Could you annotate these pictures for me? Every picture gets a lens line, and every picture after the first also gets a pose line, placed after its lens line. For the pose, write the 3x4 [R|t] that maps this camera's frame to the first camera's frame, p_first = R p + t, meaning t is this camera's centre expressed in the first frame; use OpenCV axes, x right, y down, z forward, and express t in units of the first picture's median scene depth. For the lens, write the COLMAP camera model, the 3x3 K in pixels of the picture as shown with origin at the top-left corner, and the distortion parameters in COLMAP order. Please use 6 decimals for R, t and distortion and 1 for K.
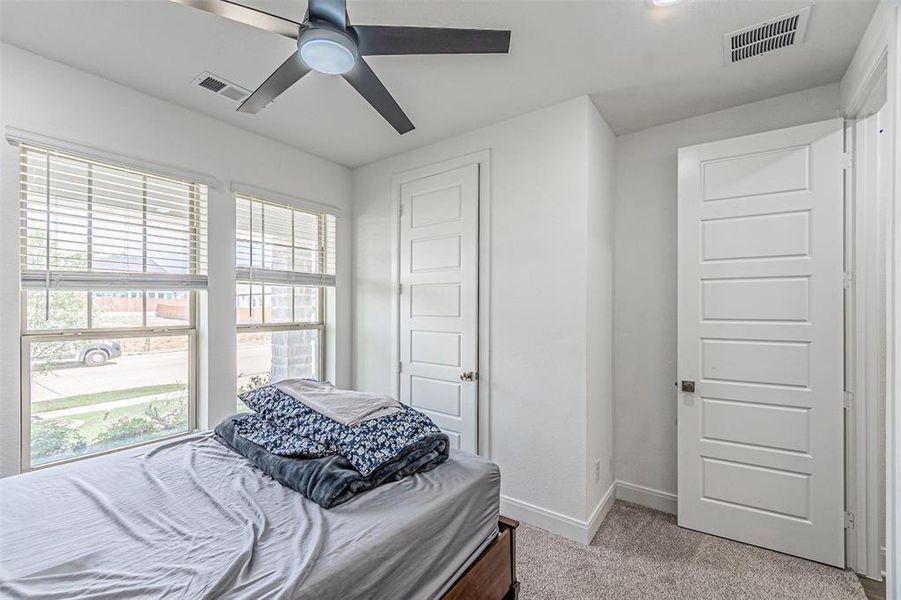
lens RADIAL K [[381.9, 0, 449.9], [0, 381.9, 299.6], [0, 0, 1]] dist [0.000099, -0.000116]
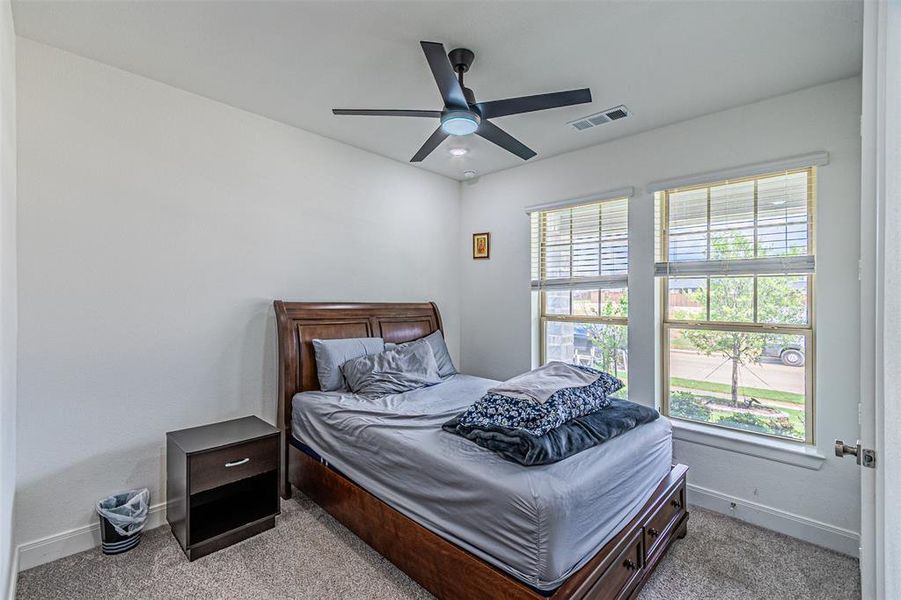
lens RADIAL K [[398.0, 0, 448.8], [0, 398.0, 302.6], [0, 0, 1]] dist [0.001351, 0.000570]
pose [[-0.142416, 0.004586, -0.989796, 0.682714], [0.006170, 0.999974, 0.003746, 0.016244], [0.989788, -0.005573, -0.142440, 0.675328]]
